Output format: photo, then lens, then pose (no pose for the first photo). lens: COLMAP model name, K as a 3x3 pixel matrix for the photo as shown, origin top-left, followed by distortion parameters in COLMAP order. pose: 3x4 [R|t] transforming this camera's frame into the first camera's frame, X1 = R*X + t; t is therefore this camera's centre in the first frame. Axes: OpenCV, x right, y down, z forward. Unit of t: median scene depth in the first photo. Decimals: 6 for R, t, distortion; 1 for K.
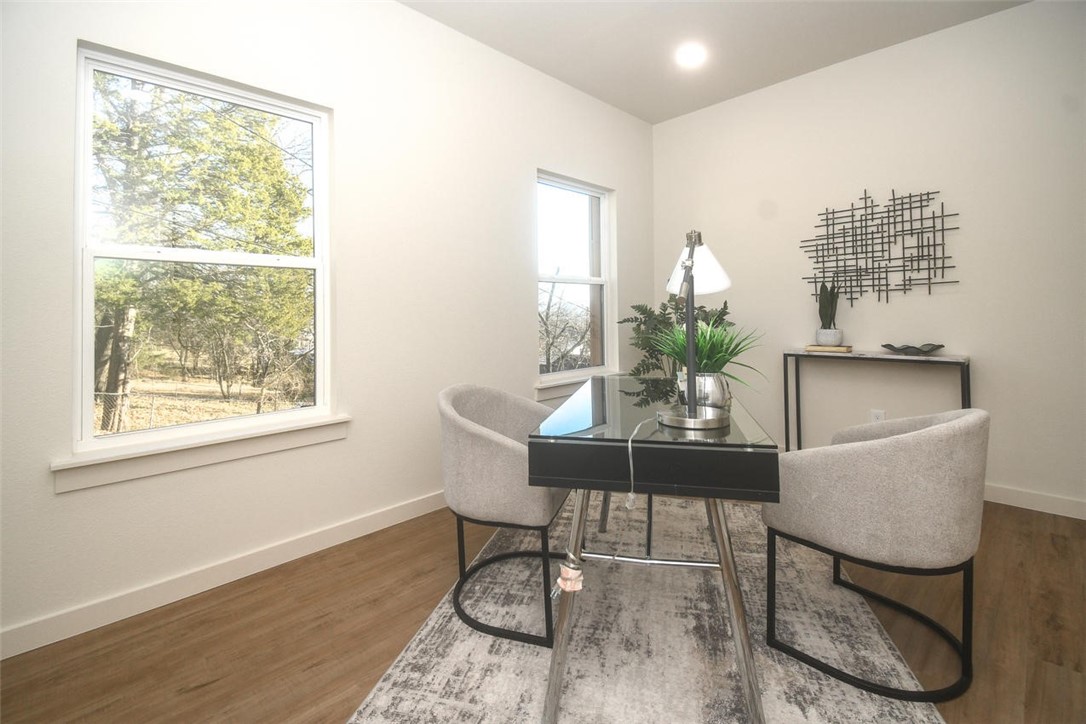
lens RADIAL K [[487.9, 0, 542.6], [0, 487.9, 351.9], [0, 0, 1]] dist [0.009541, -0.000329]
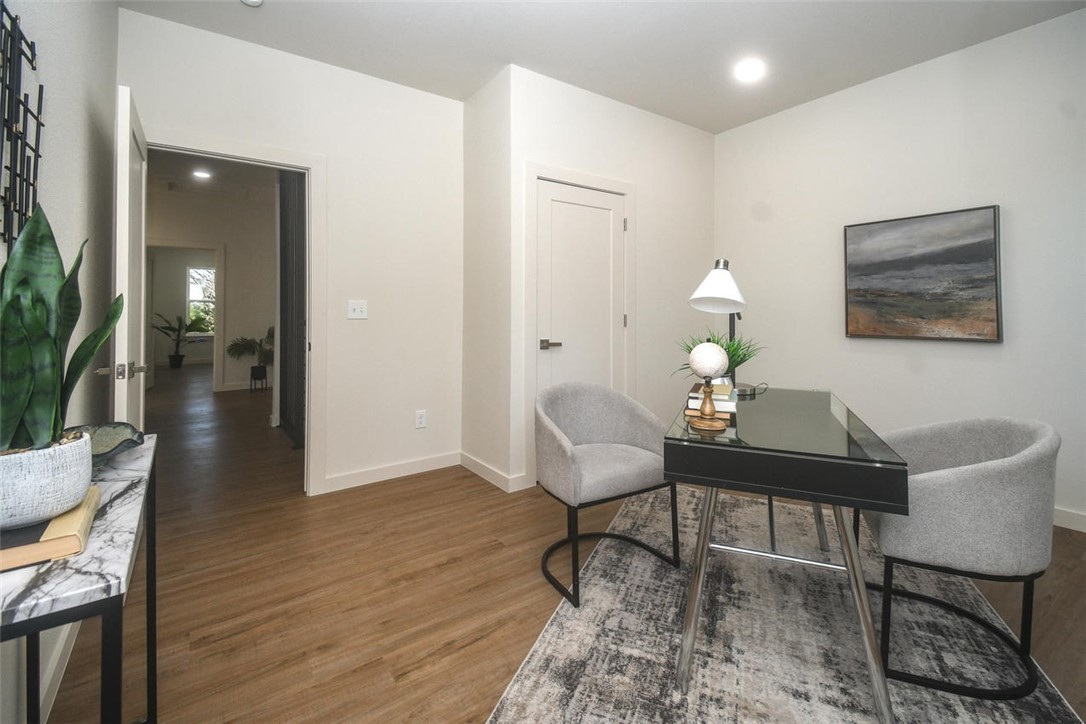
lens RADIAL K [[470.1, 0, 549.4], [0, 470.1, 303.0], [0, 0, 1]] dist [-0.000686, -0.000332]
pose [[-0.988799, 0.016823, 0.148302, 0.542997], [0.027884, 0.996955, 0.072824, -0.214863], [-0.146626, 0.076143, -0.986257, 2.034873]]
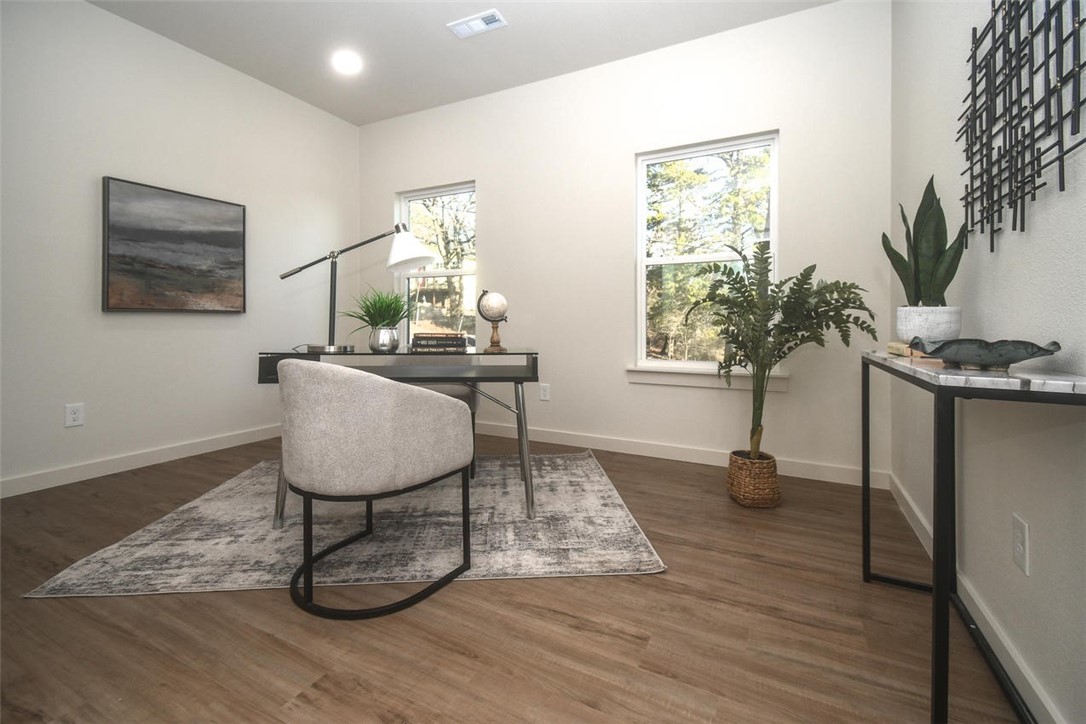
lens RADIAL K [[474.2, 0, 542.3], [0, 474.2, 315.7], [0, 0, 1]] dist [0.011618, -0.000213]
pose [[0.320641, 0.003999, -0.947192, 1.605574], [-0.096004, 0.994979, -0.028298, 0.012333], [0.942323, 0.100008, 0.319415, 0.864518]]
